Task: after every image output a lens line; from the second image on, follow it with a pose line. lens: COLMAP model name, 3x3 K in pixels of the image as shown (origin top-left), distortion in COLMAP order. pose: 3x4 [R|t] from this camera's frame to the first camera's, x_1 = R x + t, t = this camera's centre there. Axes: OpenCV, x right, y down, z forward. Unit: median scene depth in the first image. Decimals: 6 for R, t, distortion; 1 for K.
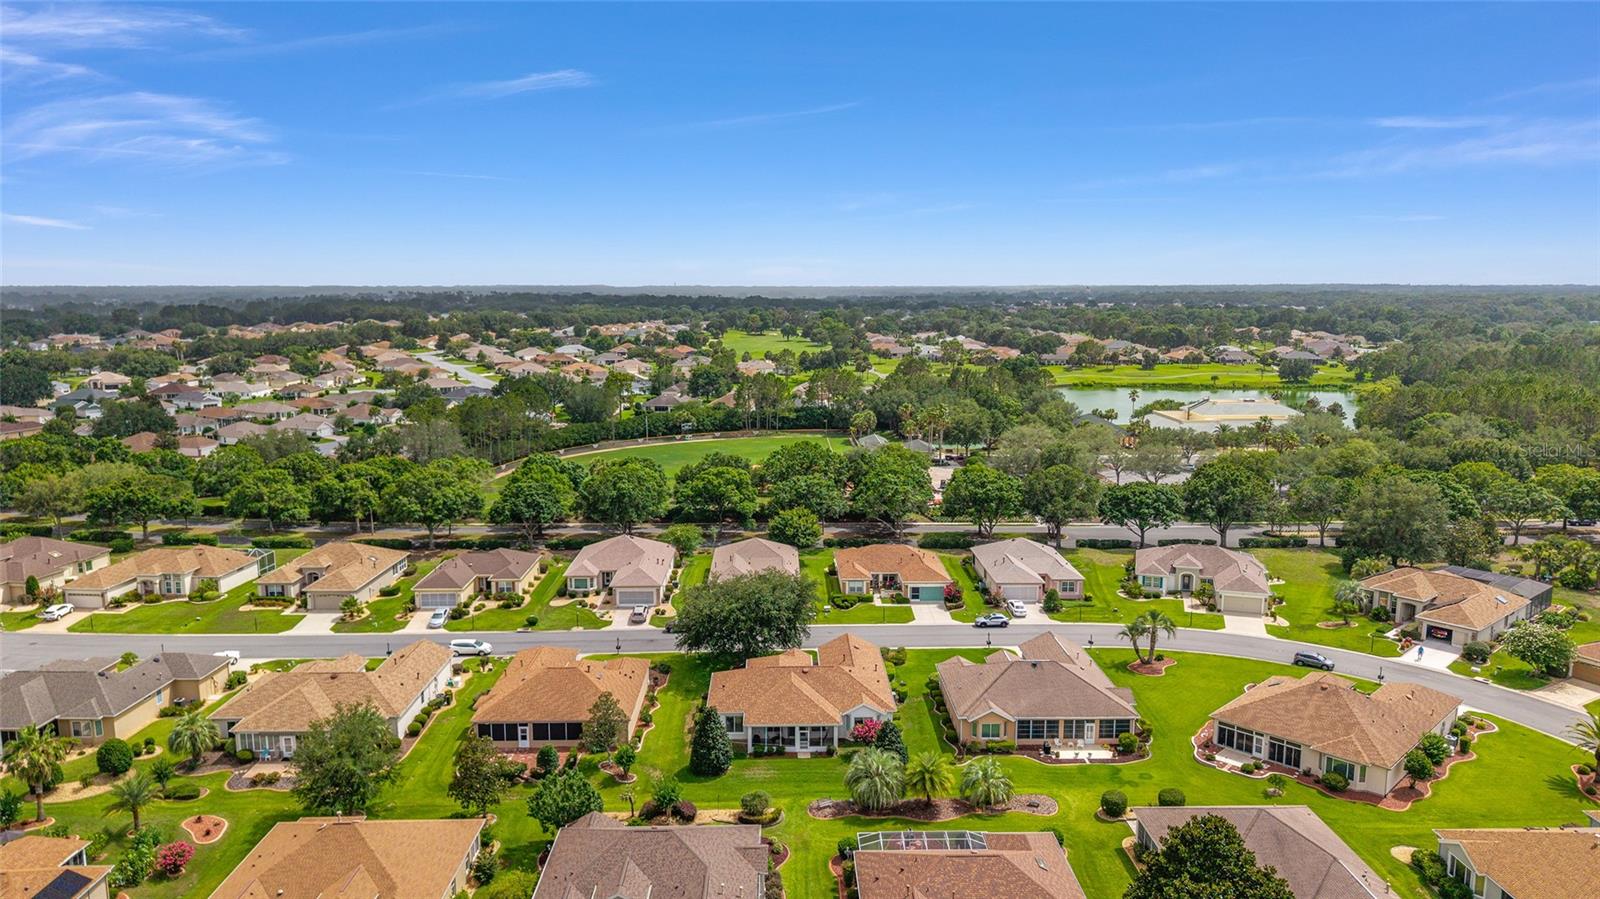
lens RADIAL K [[1052.8, 0, 802.0], [0, 1052.8, 466.2], [0, 0, 1]] dist [0.034936, -0.041105]
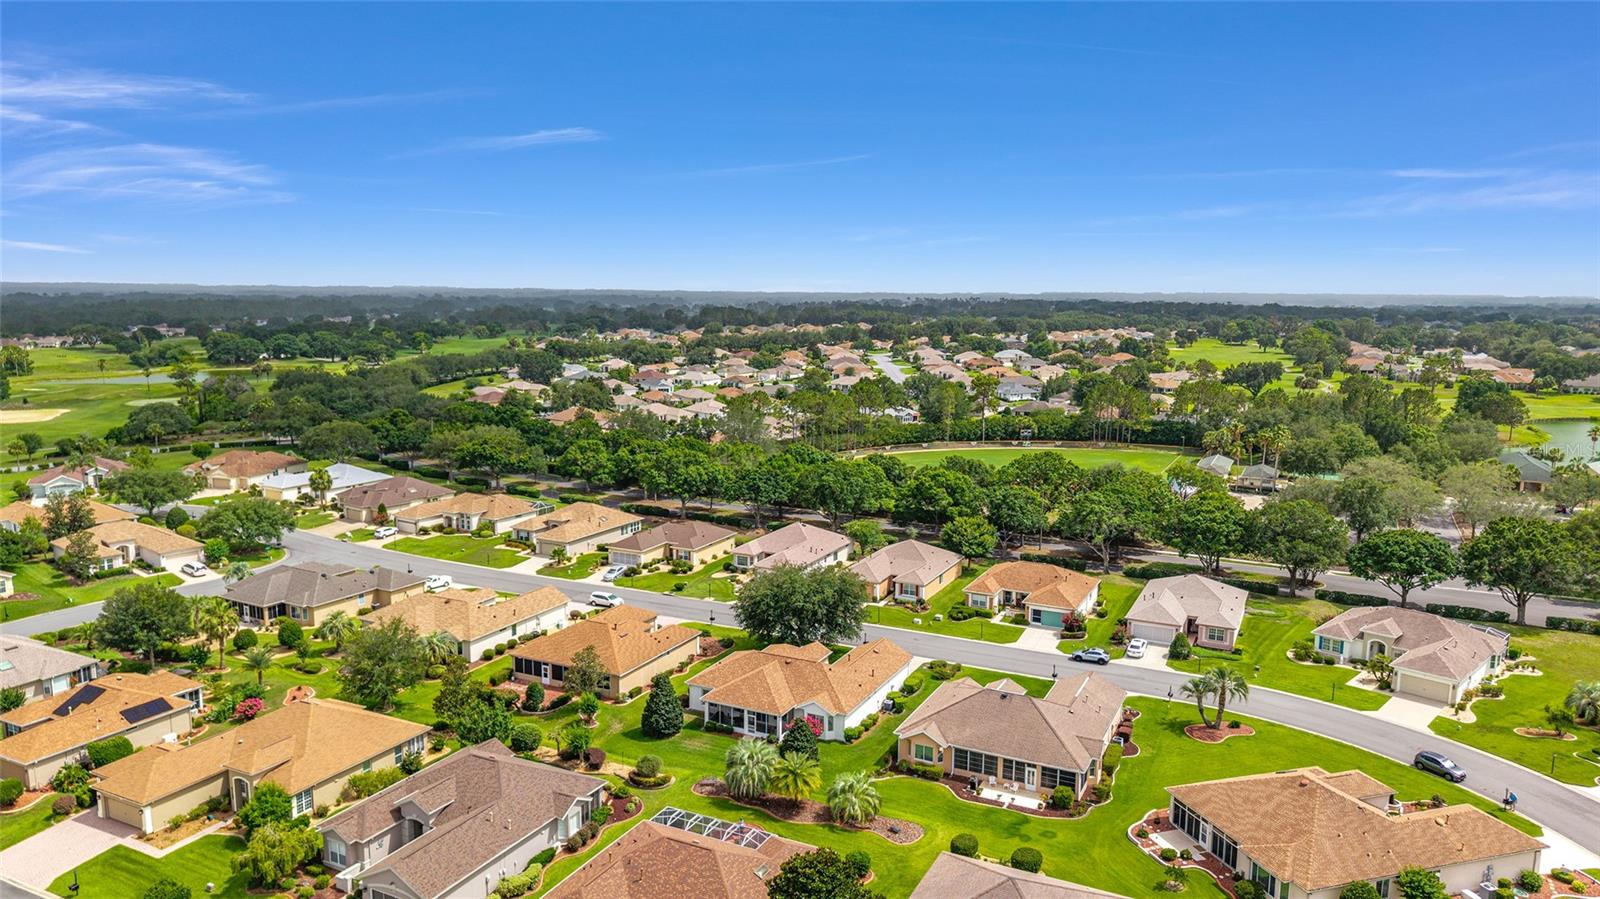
lens RADIAL K [[1052.8, 0, 818.2], [0, 1052.8, 461.0], [0, 0, 1]] dist [0.034936, -0.041105]
pose [[0.887560, 0.080707, -0.453567, 0.393926], [-0.085962, 0.996257, 0.009057, -0.008879], [0.452601, 0.030951, 0.891176, 0.080292]]
